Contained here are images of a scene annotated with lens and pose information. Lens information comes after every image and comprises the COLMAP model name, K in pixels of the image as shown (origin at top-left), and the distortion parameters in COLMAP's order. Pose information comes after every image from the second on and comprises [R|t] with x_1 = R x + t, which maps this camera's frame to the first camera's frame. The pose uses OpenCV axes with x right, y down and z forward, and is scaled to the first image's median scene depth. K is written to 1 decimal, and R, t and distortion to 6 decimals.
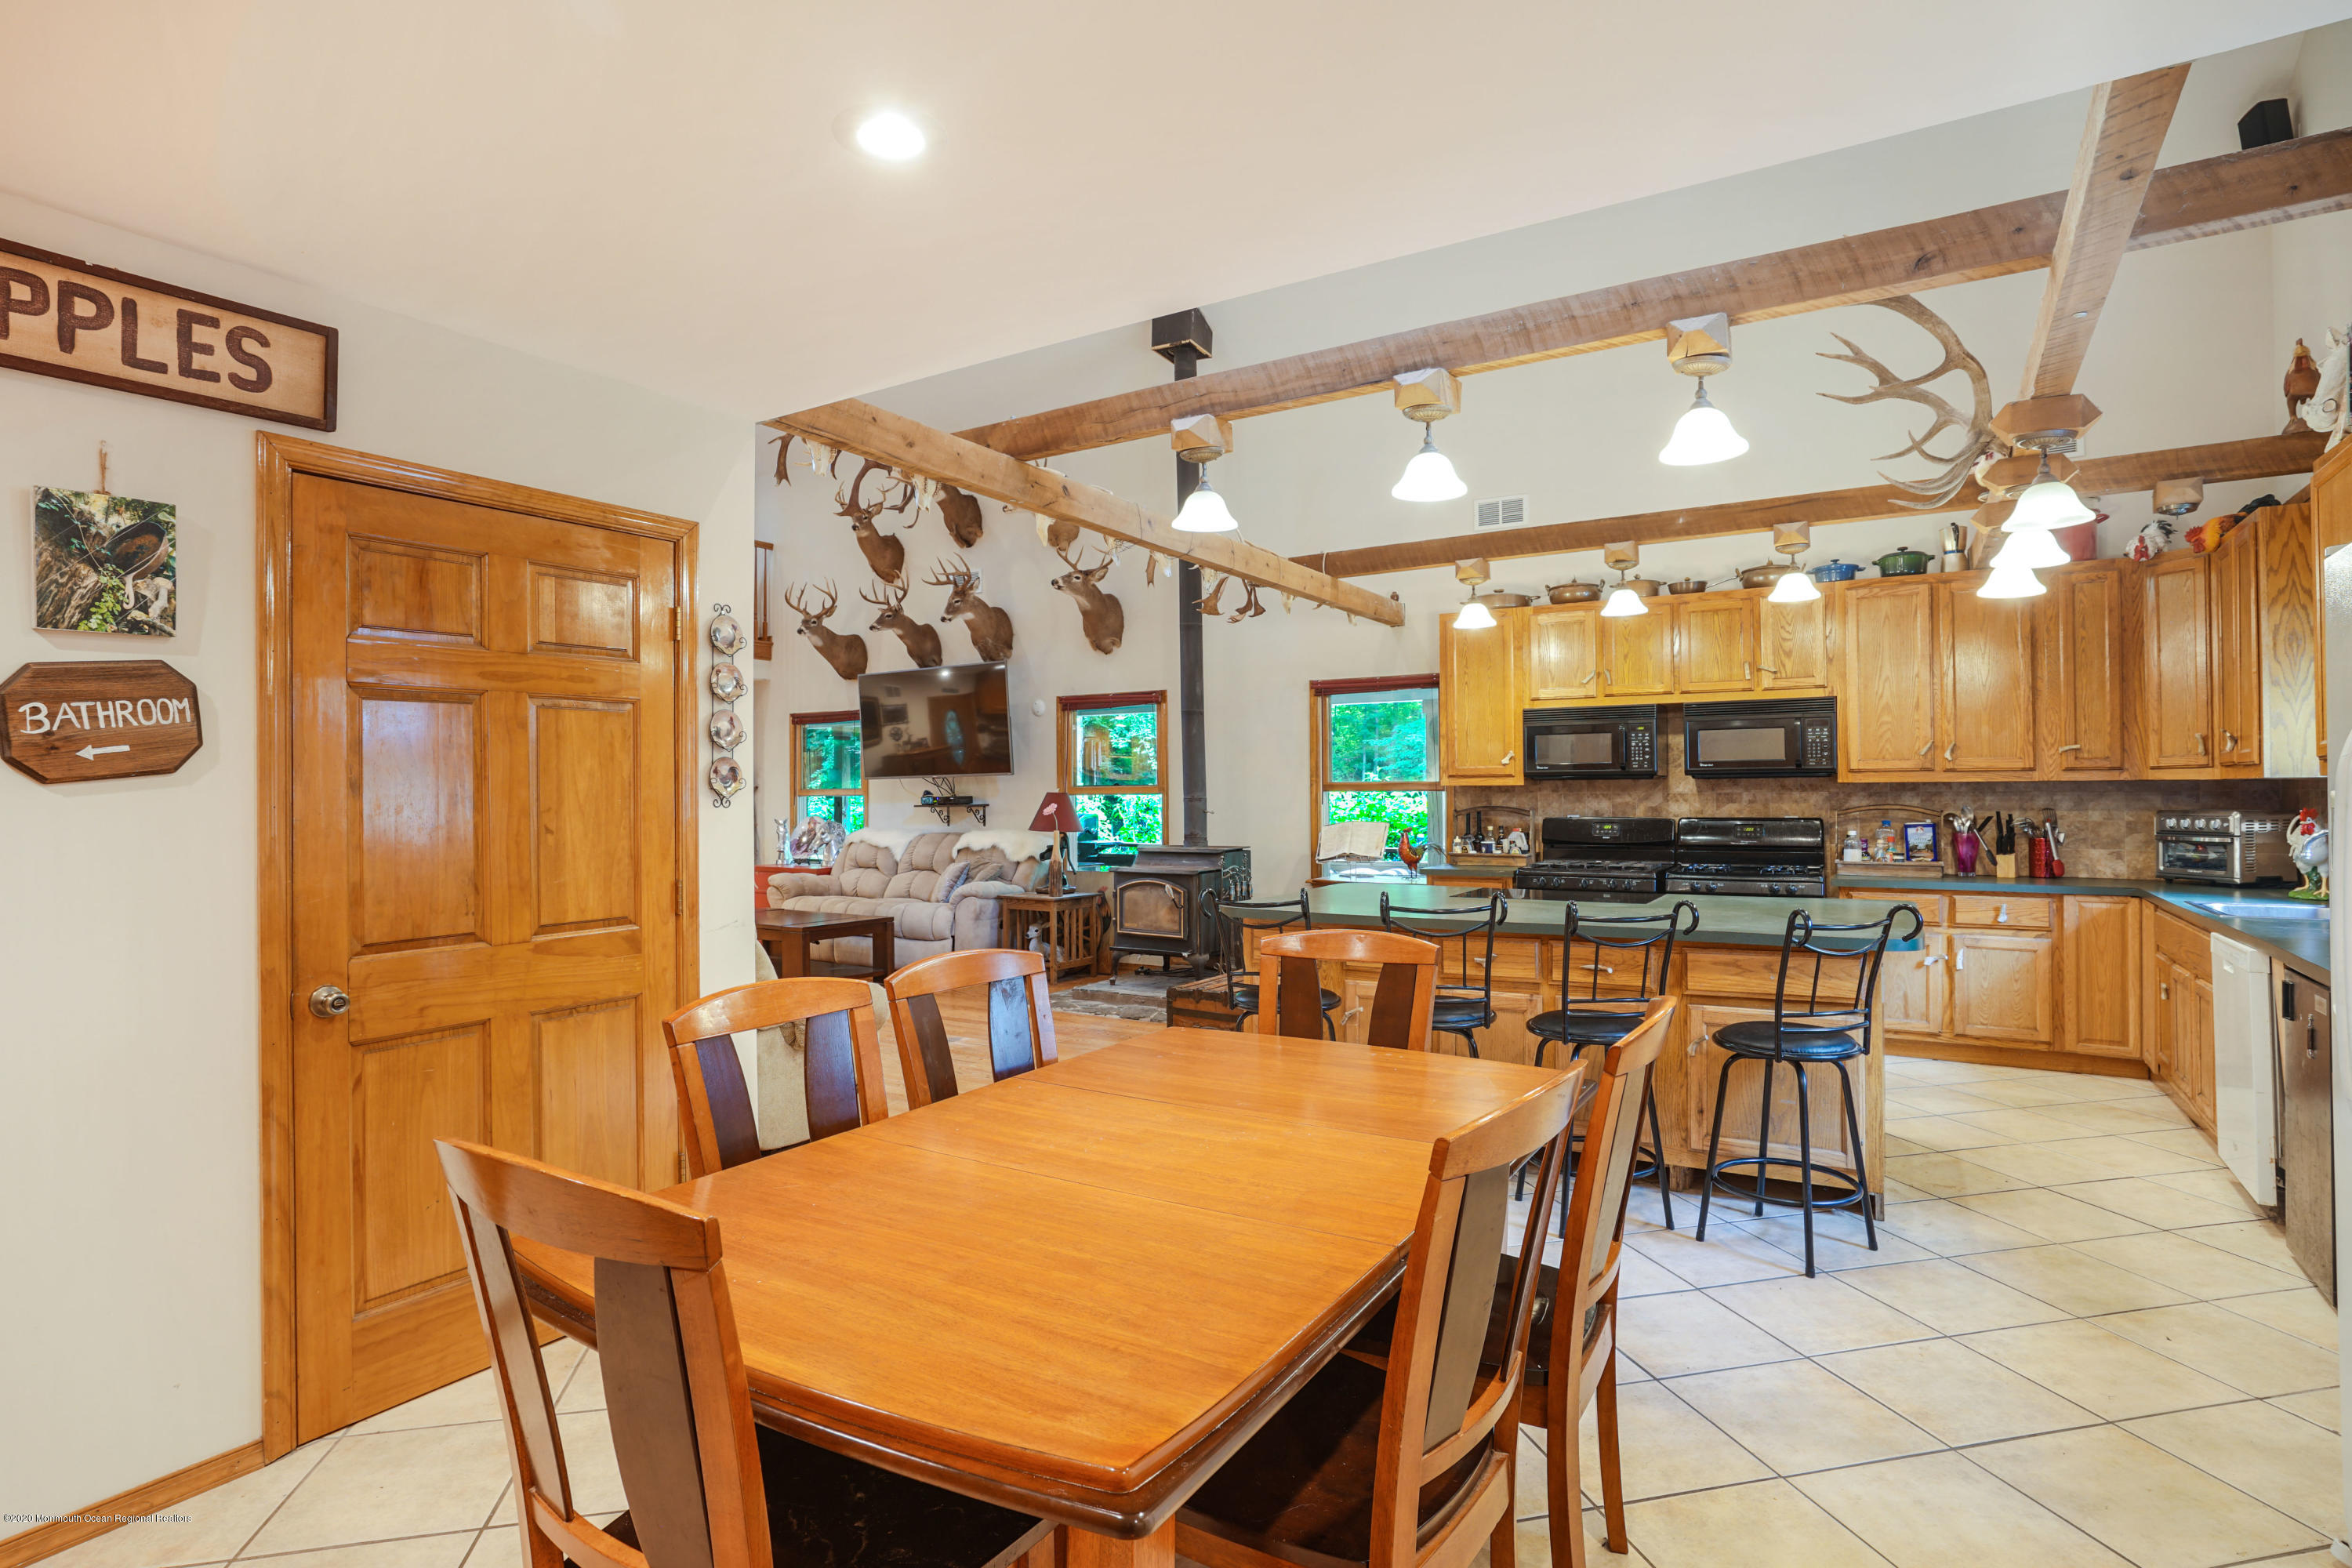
lens RADIAL K [[1194.5, 0, 1185.5], [0, 1194.5, 775.4], [0, 0, 1]] dist [-0.038901, 0.014170]
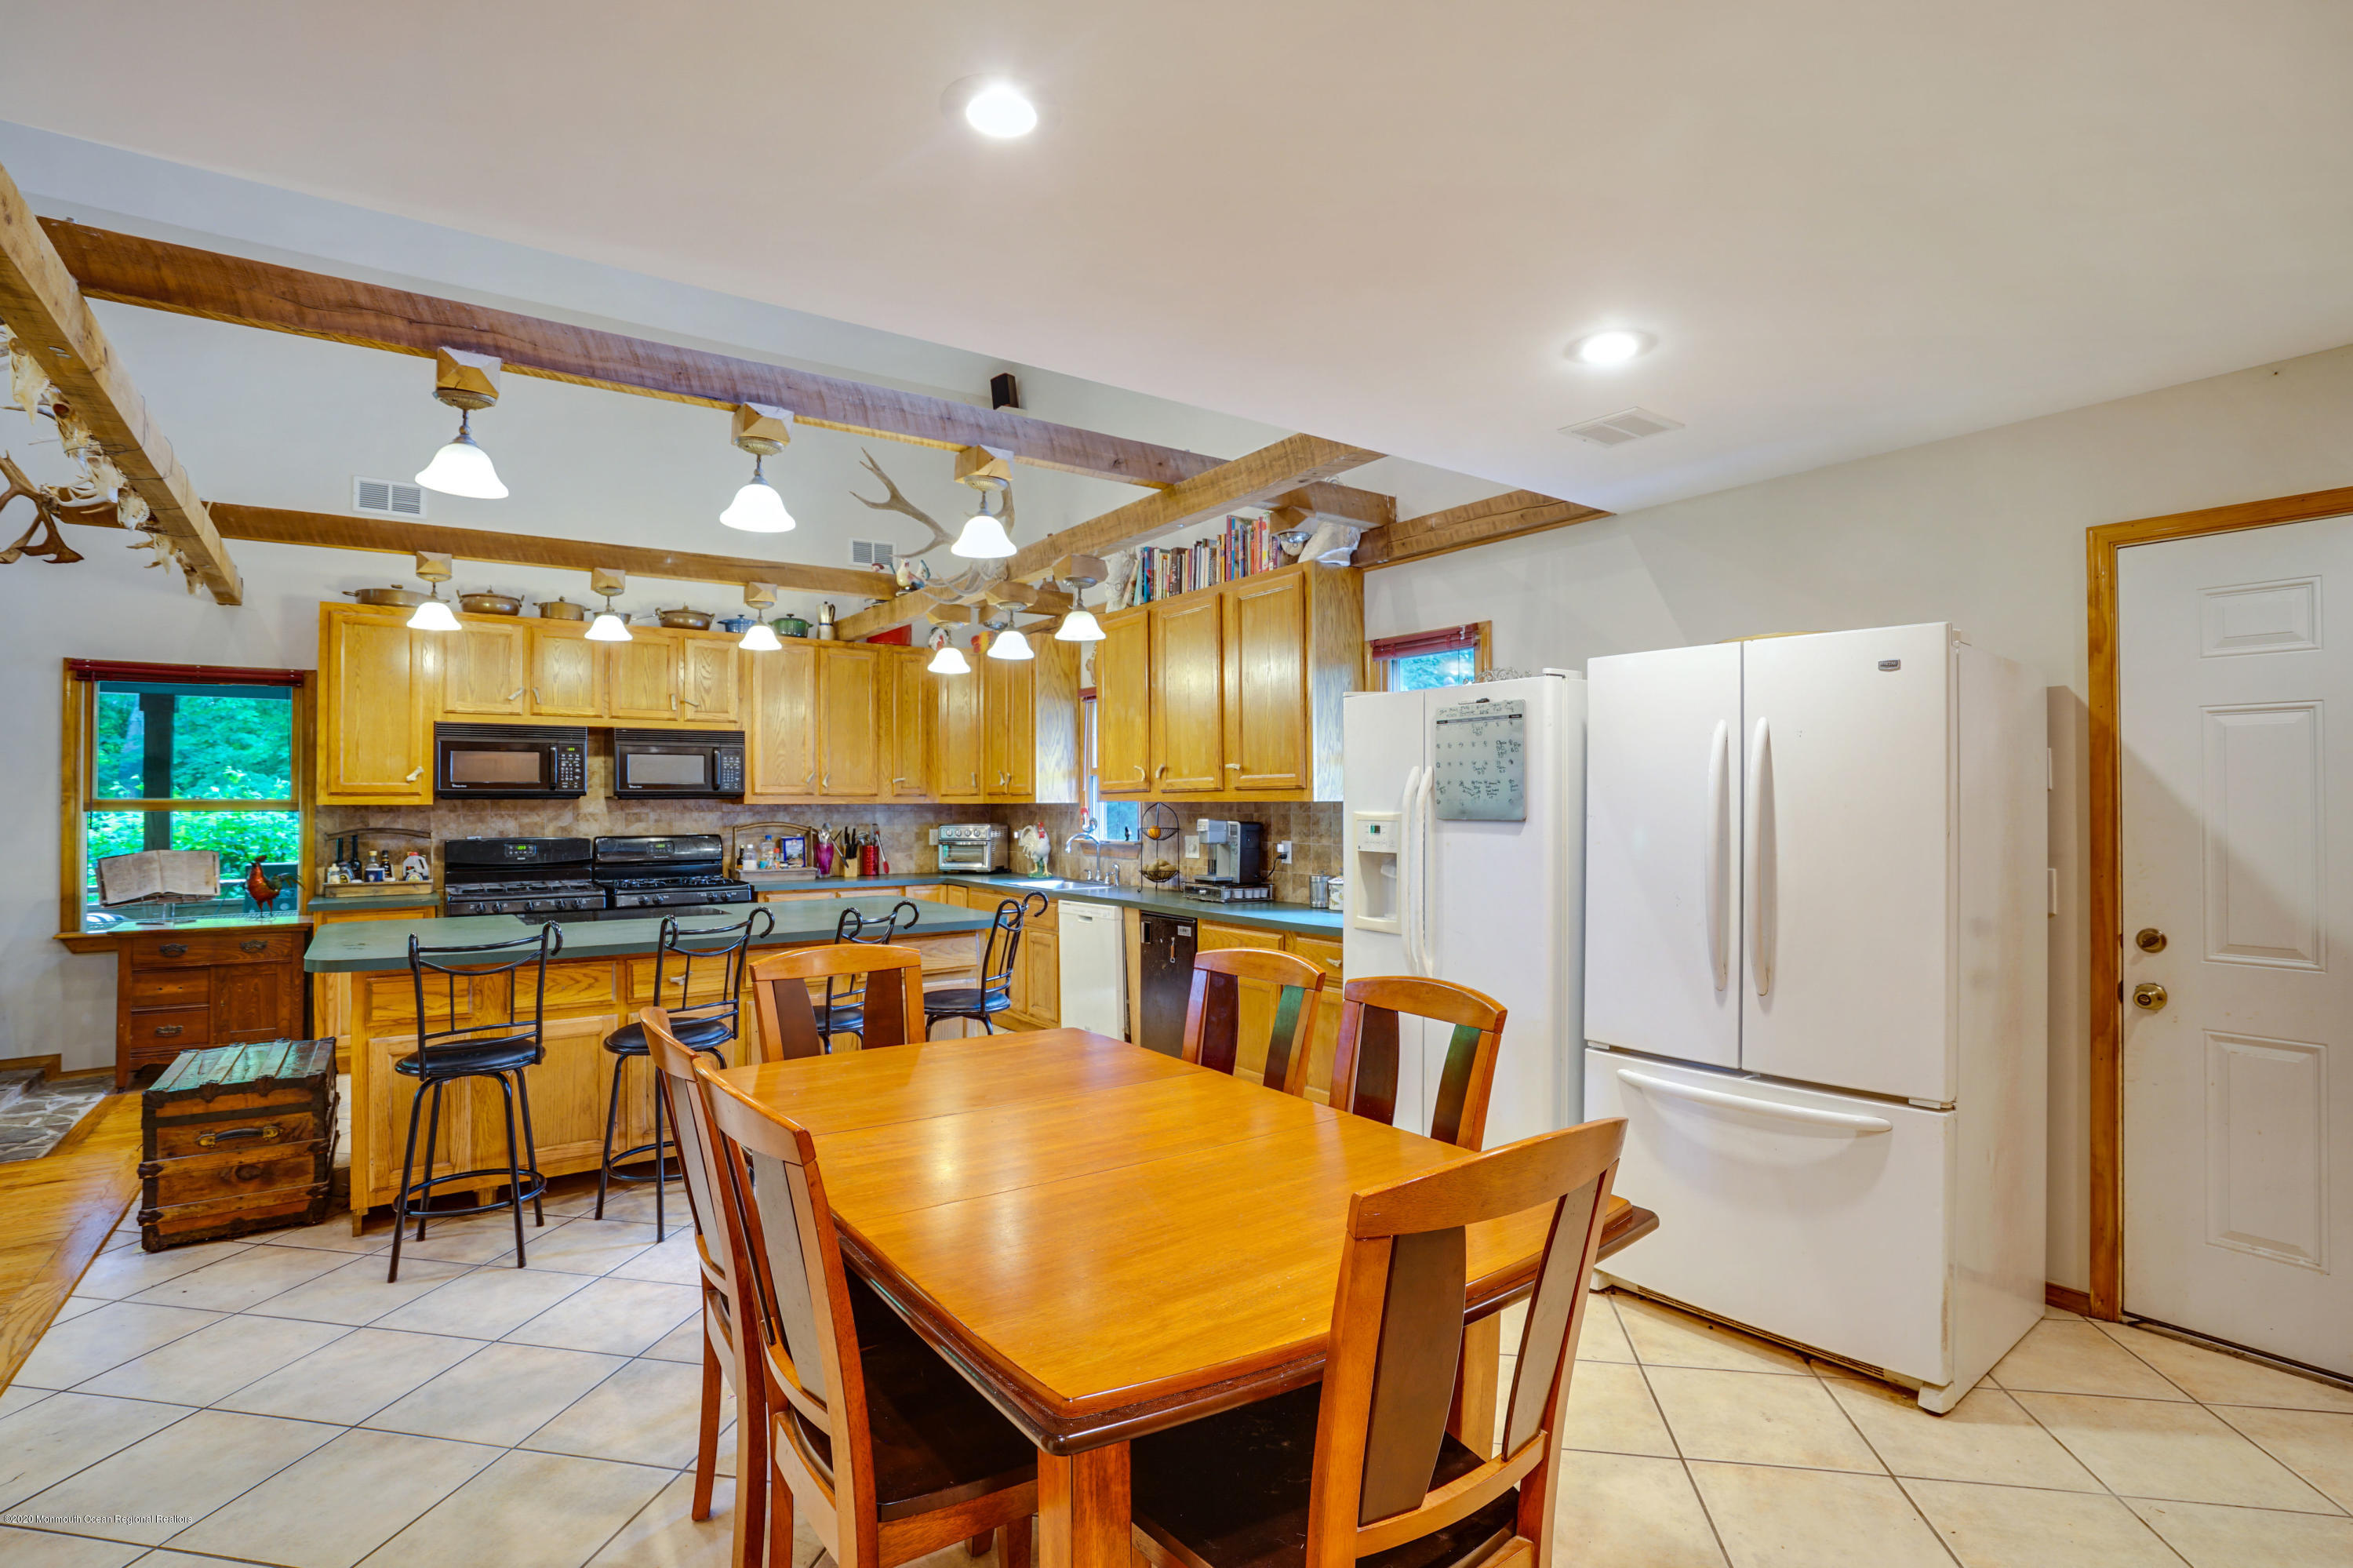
lens RADIAL K [[1130.6, 0, 1131.6], [0, 1130.6, 786.4], [0, 0, 1]] dist [-0.009263, 0.006494]
pose [[0.431816, 0.018430, 0.901773, -0.285463], [-0.012999, 0.999815, -0.014209, -0.000360], [-0.901868, -0.005587, 0.431976, 0.152925]]
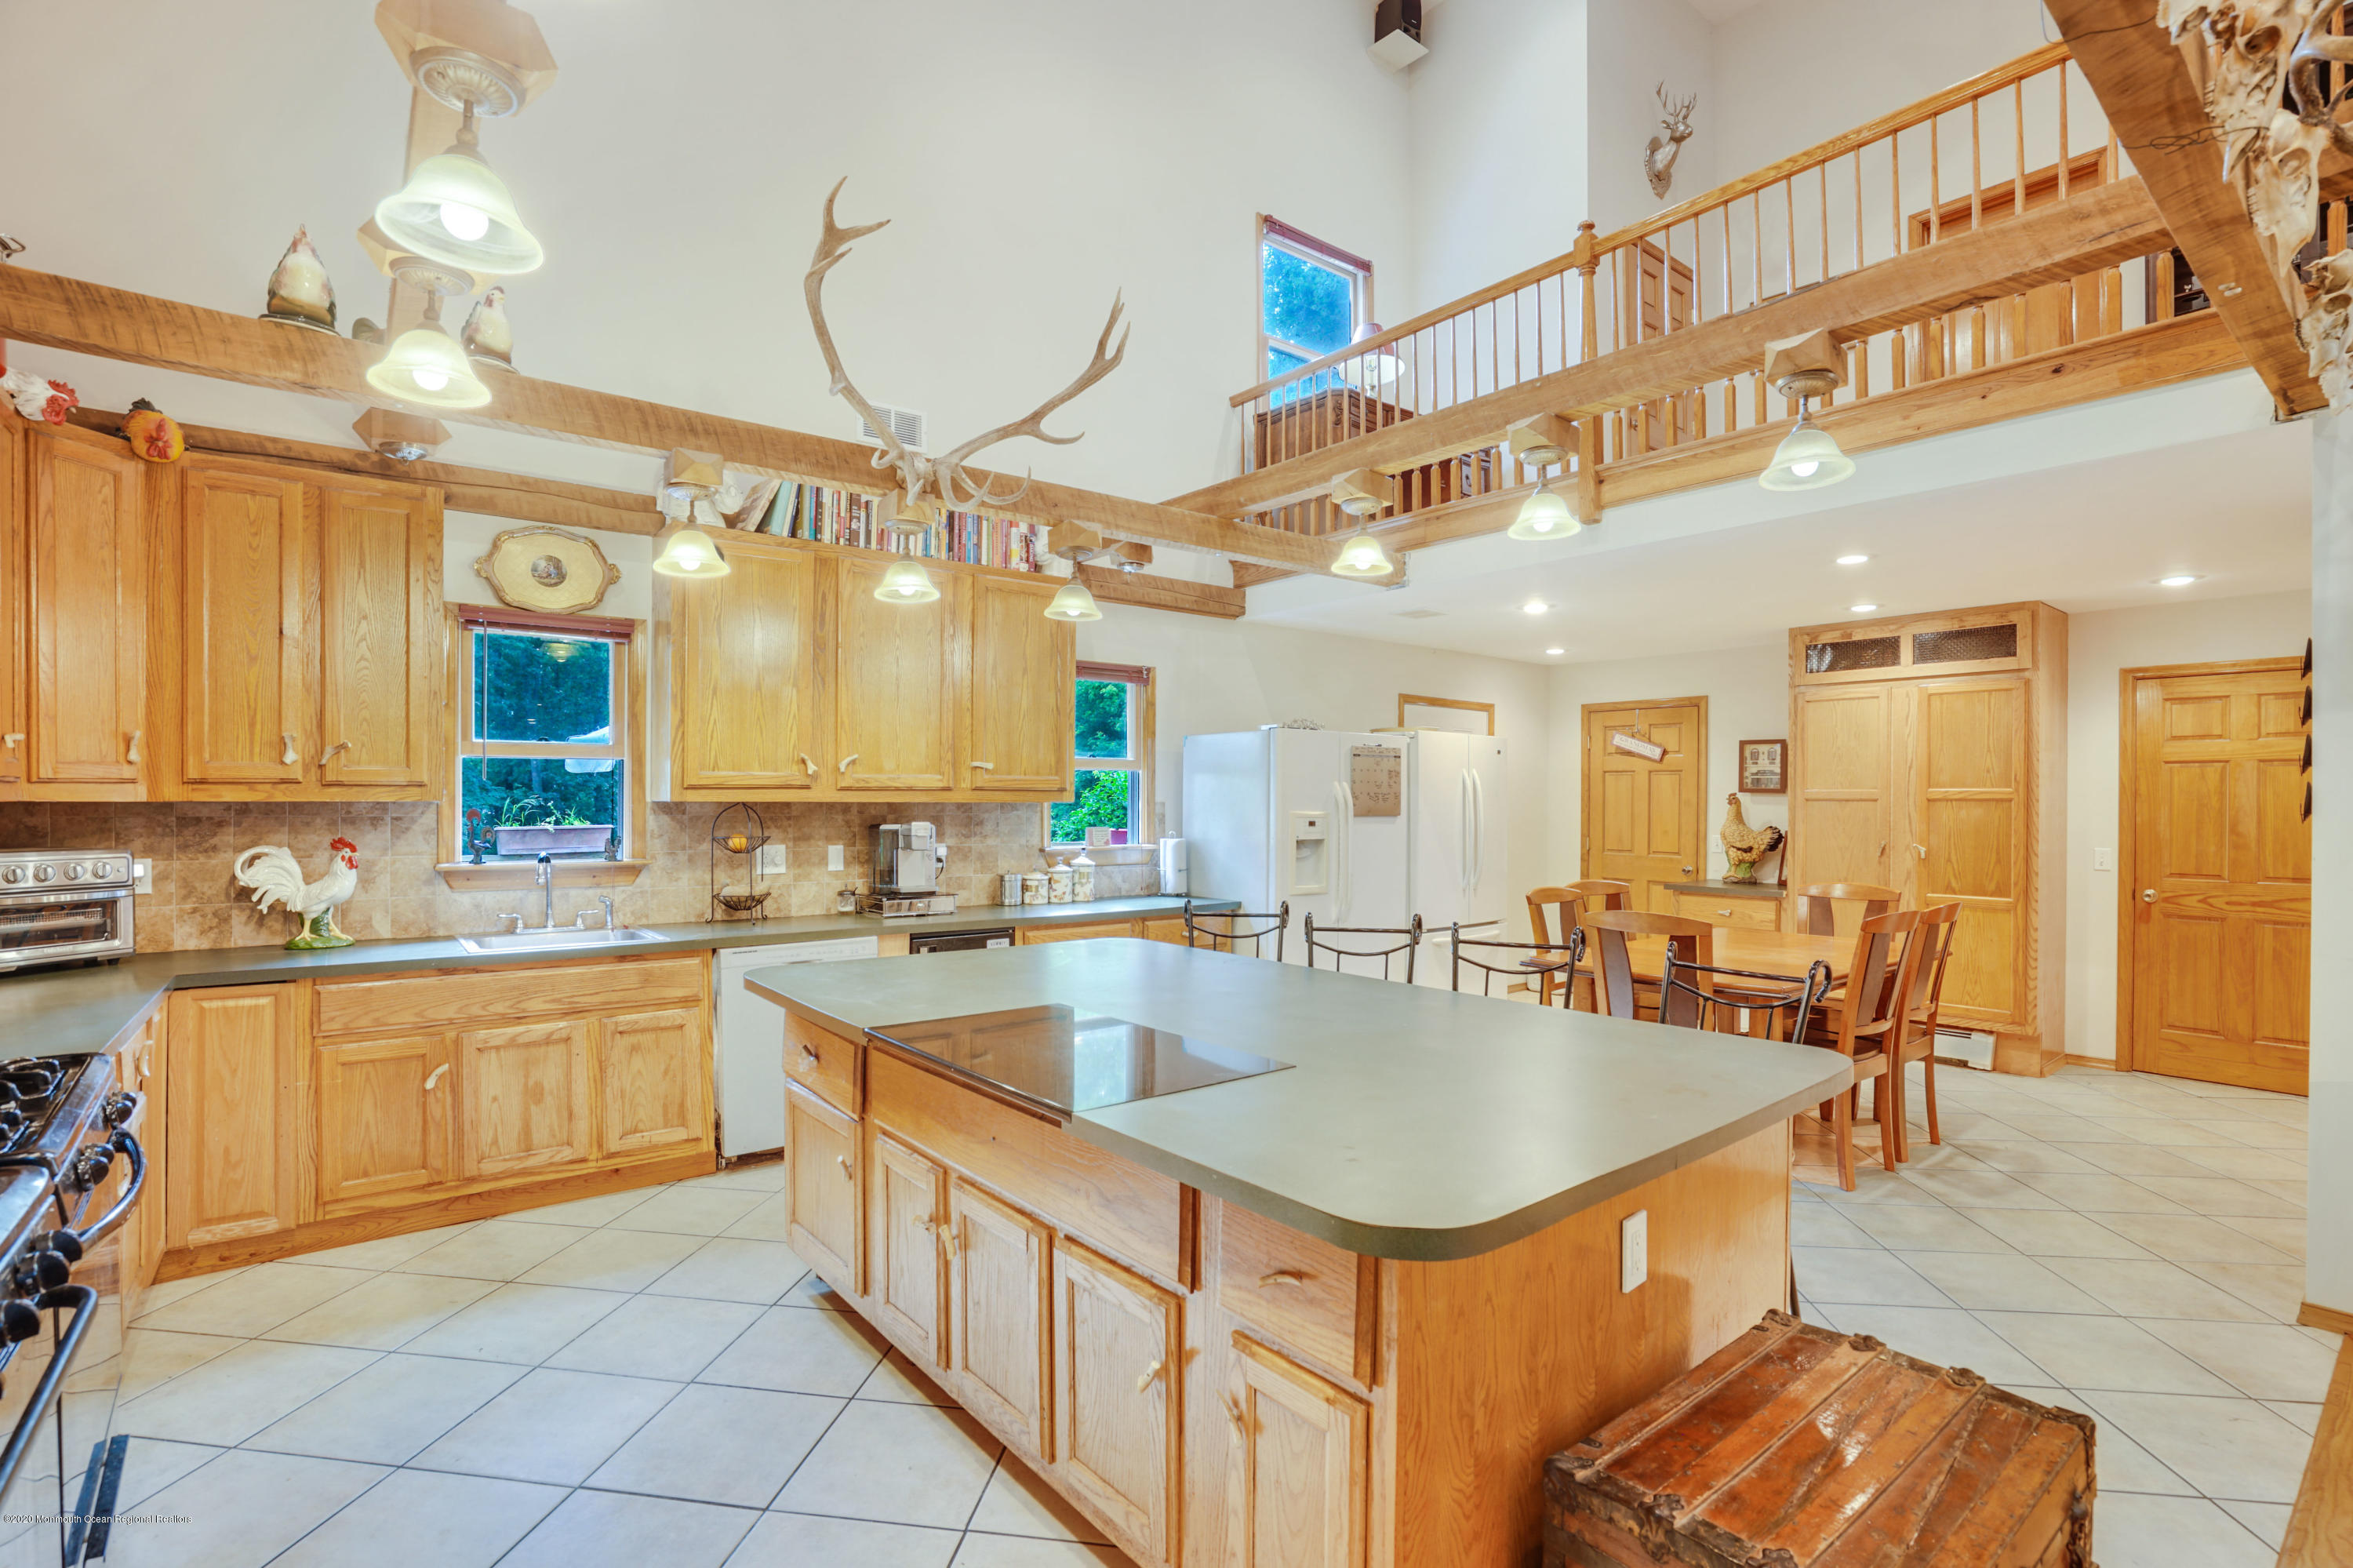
lens RADIAL K [[1094.7, 0, 1173.6], [0, 1094.7, 791.5], [0, 0, 1]] dist [-0.045444, 0.015043]
pose [[-0.932046, 0.003011, 0.362328, 0.090267], [-0.005110, 0.999757, -0.021452, 0.005901], [-0.362305, -0.021846, -0.931804, 1.074198]]
